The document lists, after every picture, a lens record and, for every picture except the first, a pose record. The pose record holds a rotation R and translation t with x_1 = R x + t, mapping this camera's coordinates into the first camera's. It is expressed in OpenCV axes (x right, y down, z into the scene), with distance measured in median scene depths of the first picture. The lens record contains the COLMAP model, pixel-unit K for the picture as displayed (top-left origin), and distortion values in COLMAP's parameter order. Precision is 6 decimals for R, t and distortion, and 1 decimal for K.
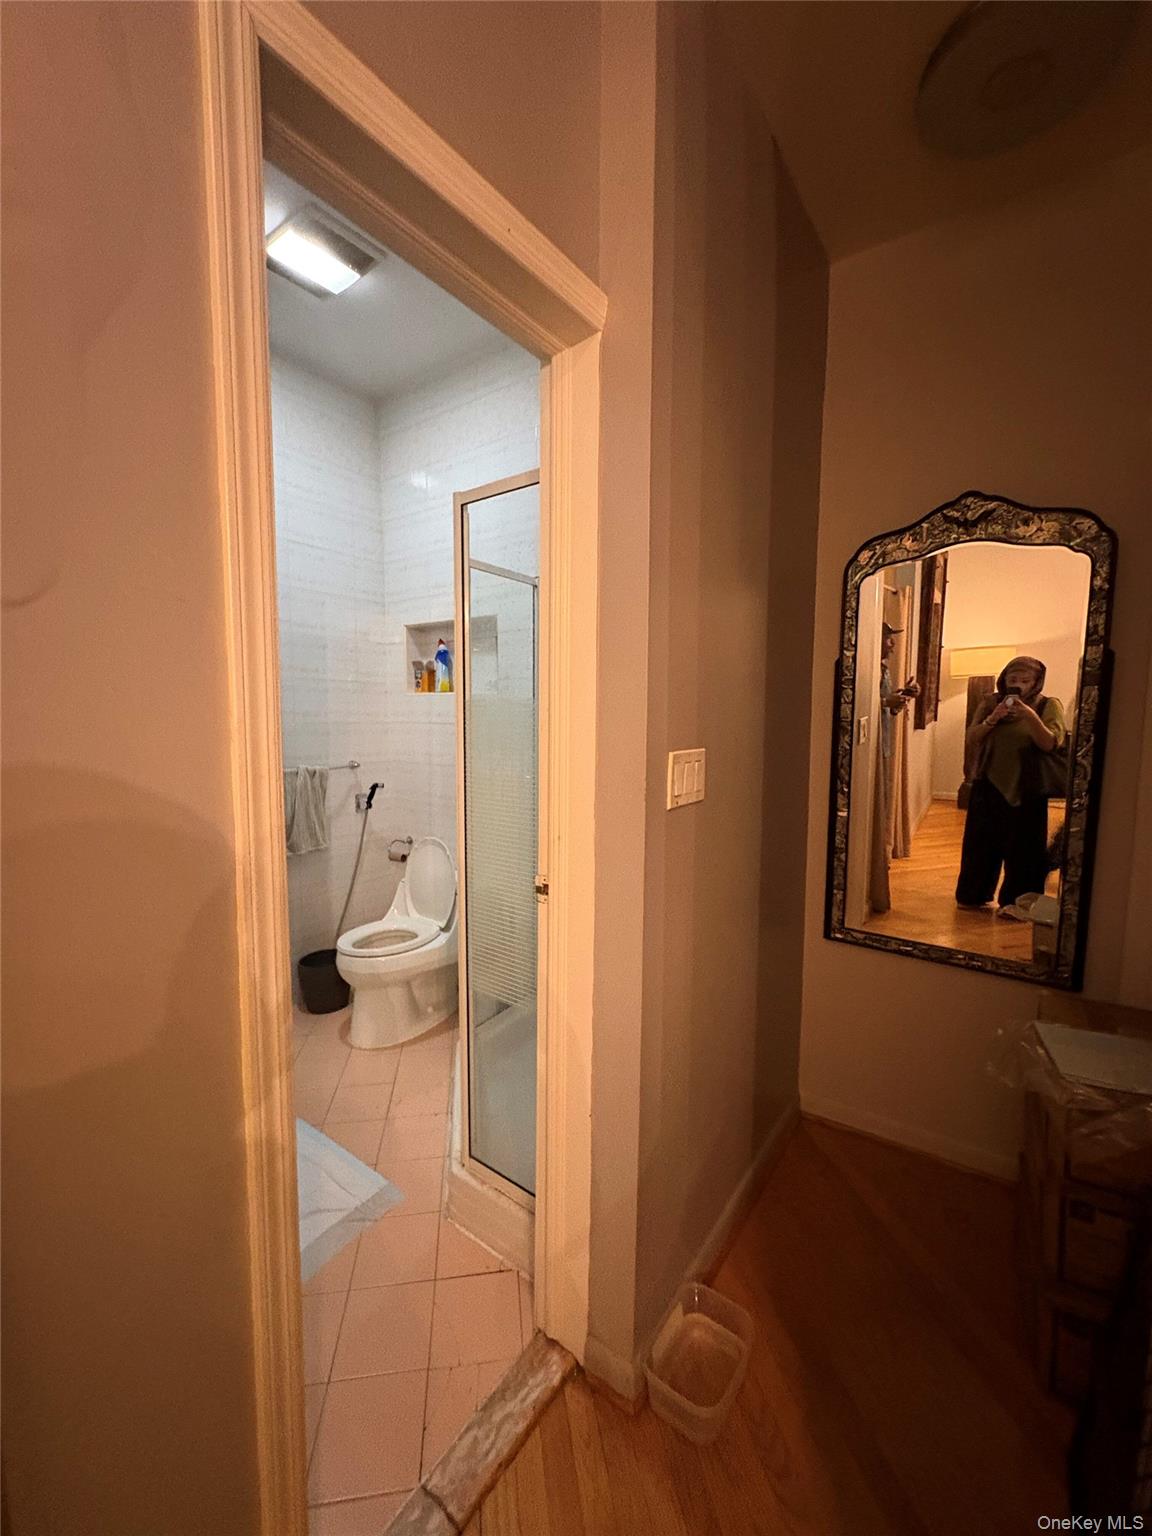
lens RADIAL K [[611.6, 0, 573.1], [0, 611.6, 774.1], [0, 0, 1]] dist [0.001211, -0.000137]
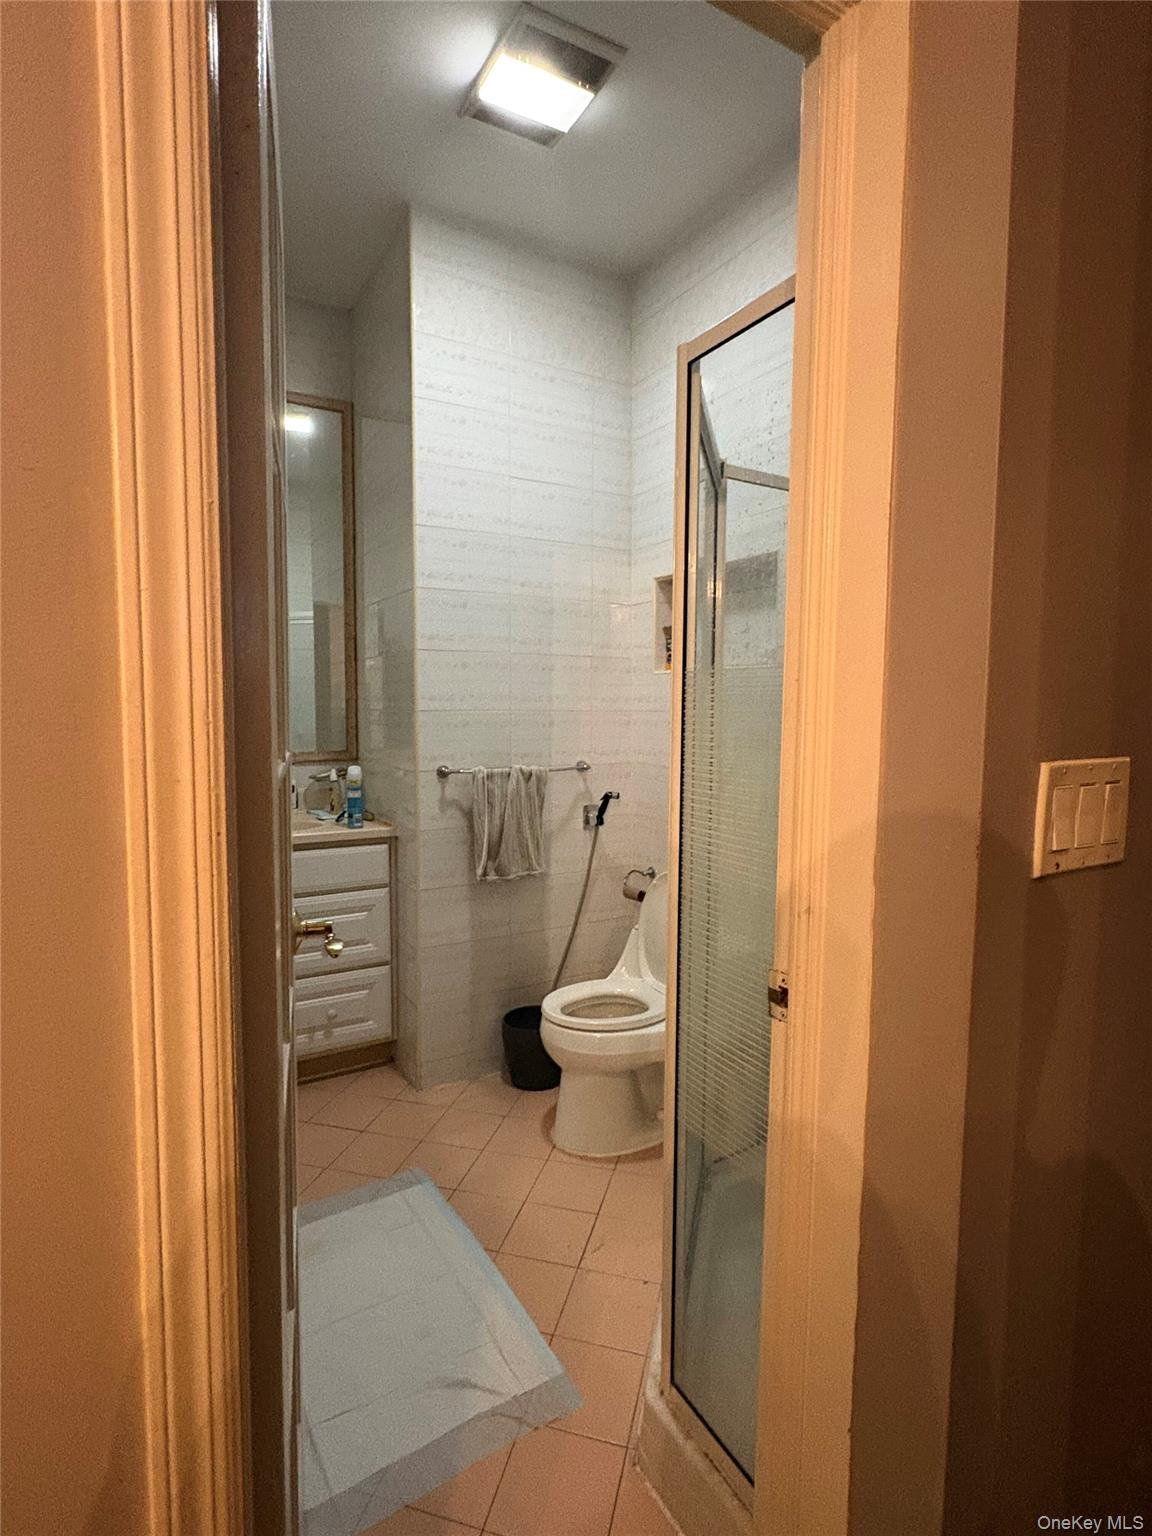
lens RADIAL K [[789.7, 0, 579.1], [0, 789.7, 771.4], [0, 0, 1]] dist [-0.000328, 0.000494]
pose [[0.915427, 0.036147, -0.400858, 0.032374], [-0.041685, 0.999118, -0.005101, -0.004423], [0.400320, 0.021379, 0.916126, 0.120014]]
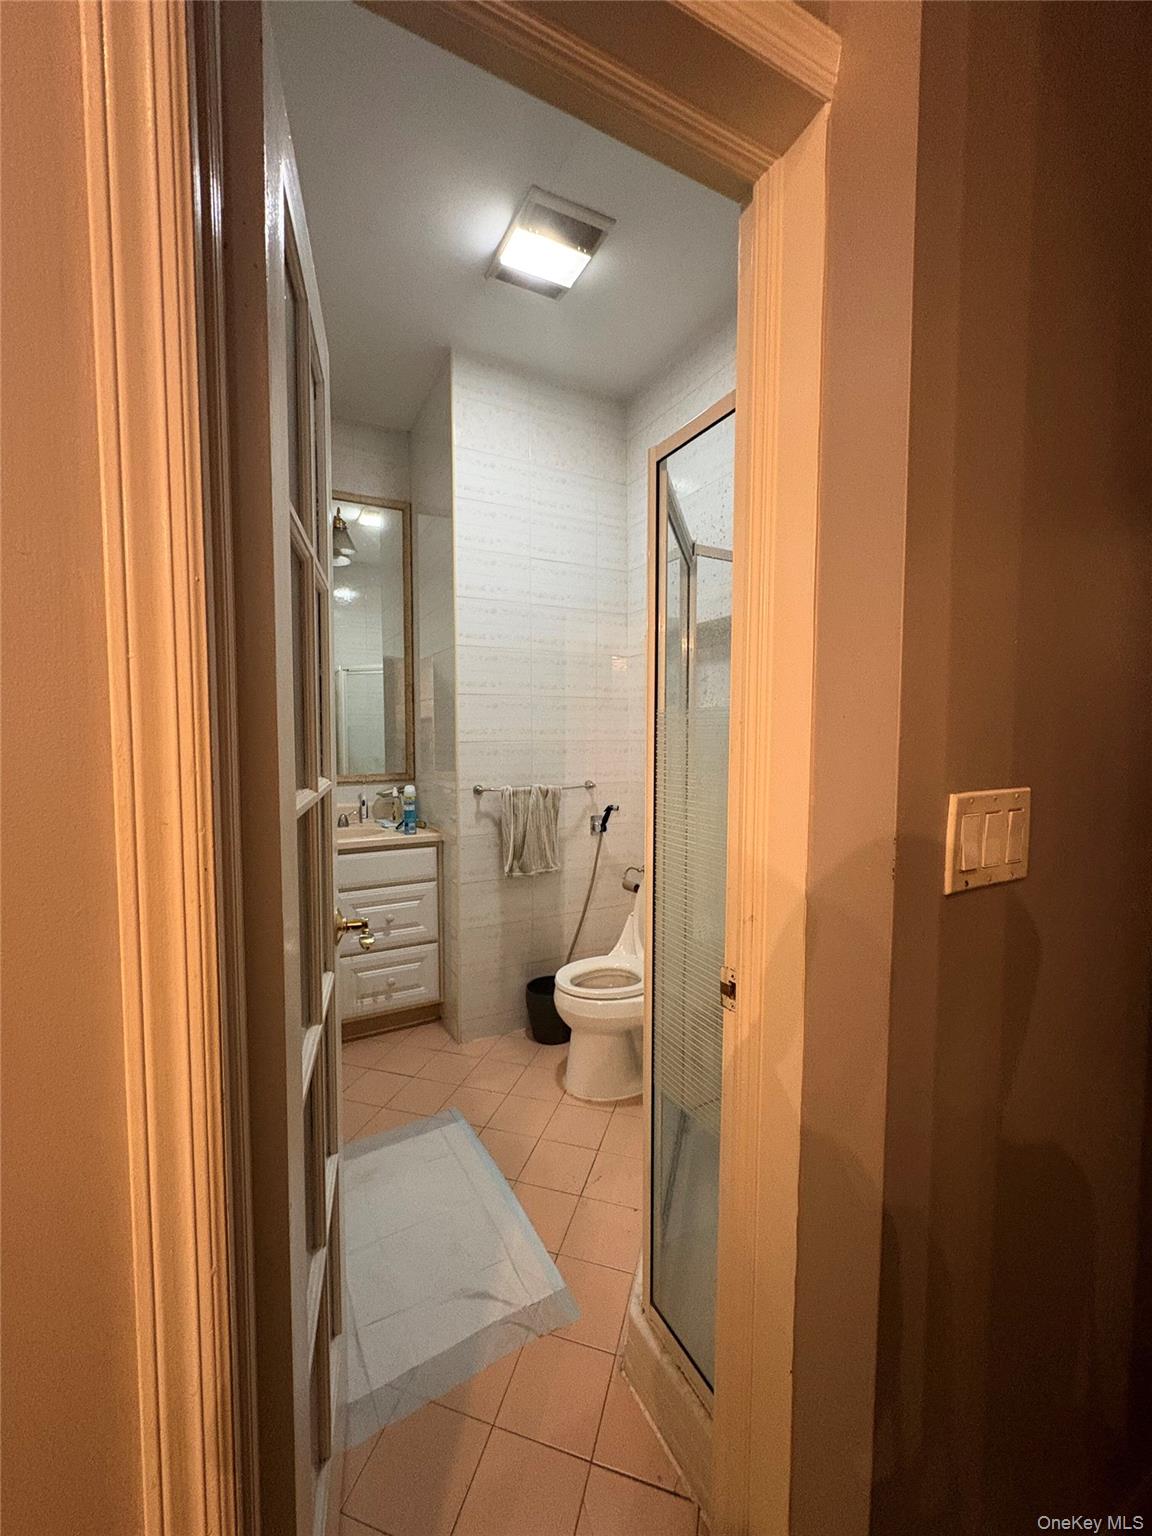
lens RADIAL K [[611.6, 0, 576.7], [0, 611.6, 771.7], [0, 0, 1]] dist [0.001211, -0.000137]
pose [[0.900463, 0.024185, -0.434261, 0.041373], [-0.038514, 0.998964, -0.024227, -0.013452], [0.433225, 0.038541, 0.900461, 0.151912]]
